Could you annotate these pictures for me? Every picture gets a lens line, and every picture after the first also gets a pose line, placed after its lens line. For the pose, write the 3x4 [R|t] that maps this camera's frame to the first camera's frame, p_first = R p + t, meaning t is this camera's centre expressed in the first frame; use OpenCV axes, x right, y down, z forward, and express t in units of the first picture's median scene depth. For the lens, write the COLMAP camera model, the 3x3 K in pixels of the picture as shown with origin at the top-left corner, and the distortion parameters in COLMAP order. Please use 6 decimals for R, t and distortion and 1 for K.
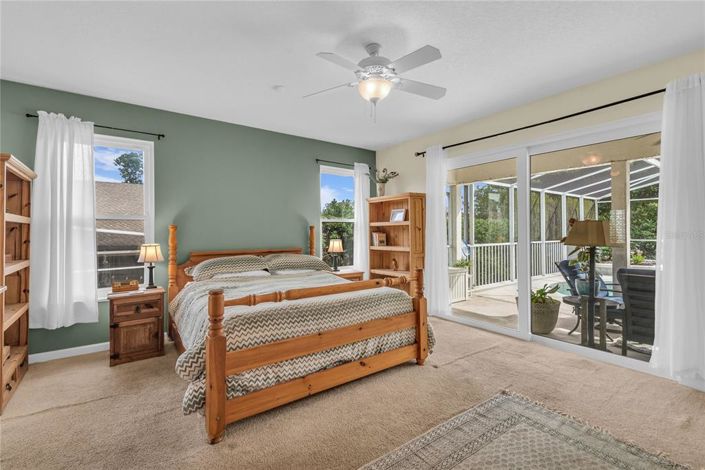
lens RADIAL K [[321.8, 0, 352.5], [0, 321.8, 230.7], [0, 0, 1]] dist [0.000820, -0.000120]
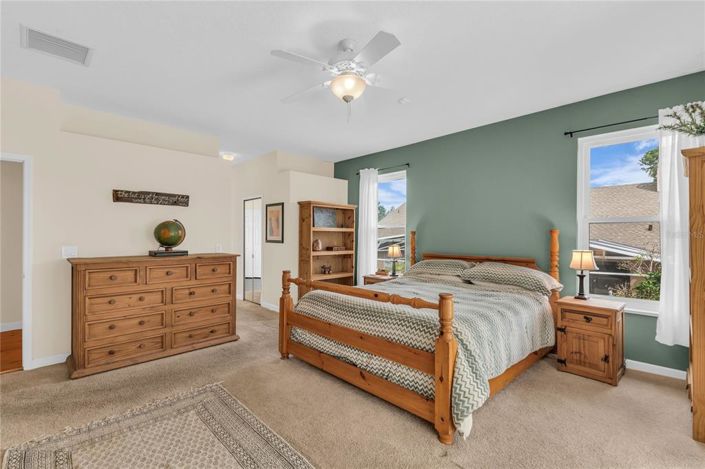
lens RADIAL K [[321.8, 0, 352.5], [0, 321.8, 236.1], [0, 0, 1]] dist [0.000820, -0.000120]
pose [[0.125863, 0.001884, -0.992046, 0.501370], [-0.001702, 0.999997, 0.001683, 0.000088], [0.992046, 0.001477, 0.125866, 0.439598]]
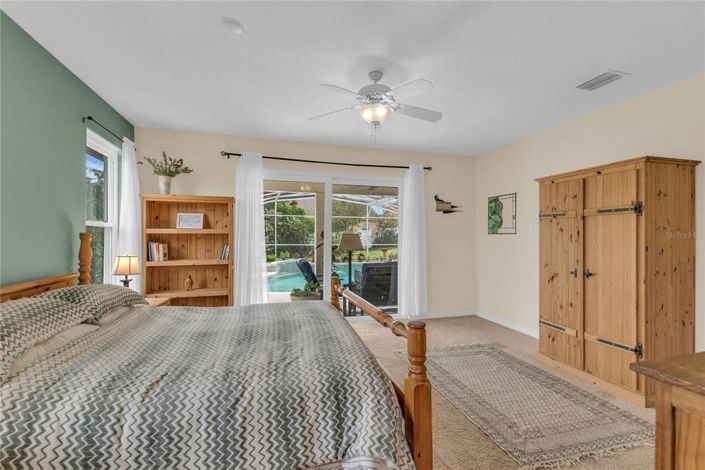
lens RADIAL K [[321.8, 0, 356.0], [0, 321.8, 236.8], [0, 0, 1]] dist [0.000820, -0.000120]
pose [[0.328629, 0.006812, 0.944435, -0.480953], [-0.008464, 0.999955, -0.004267, -0.009115], [-0.944421, -0.006592, 0.328672, 0.347008]]
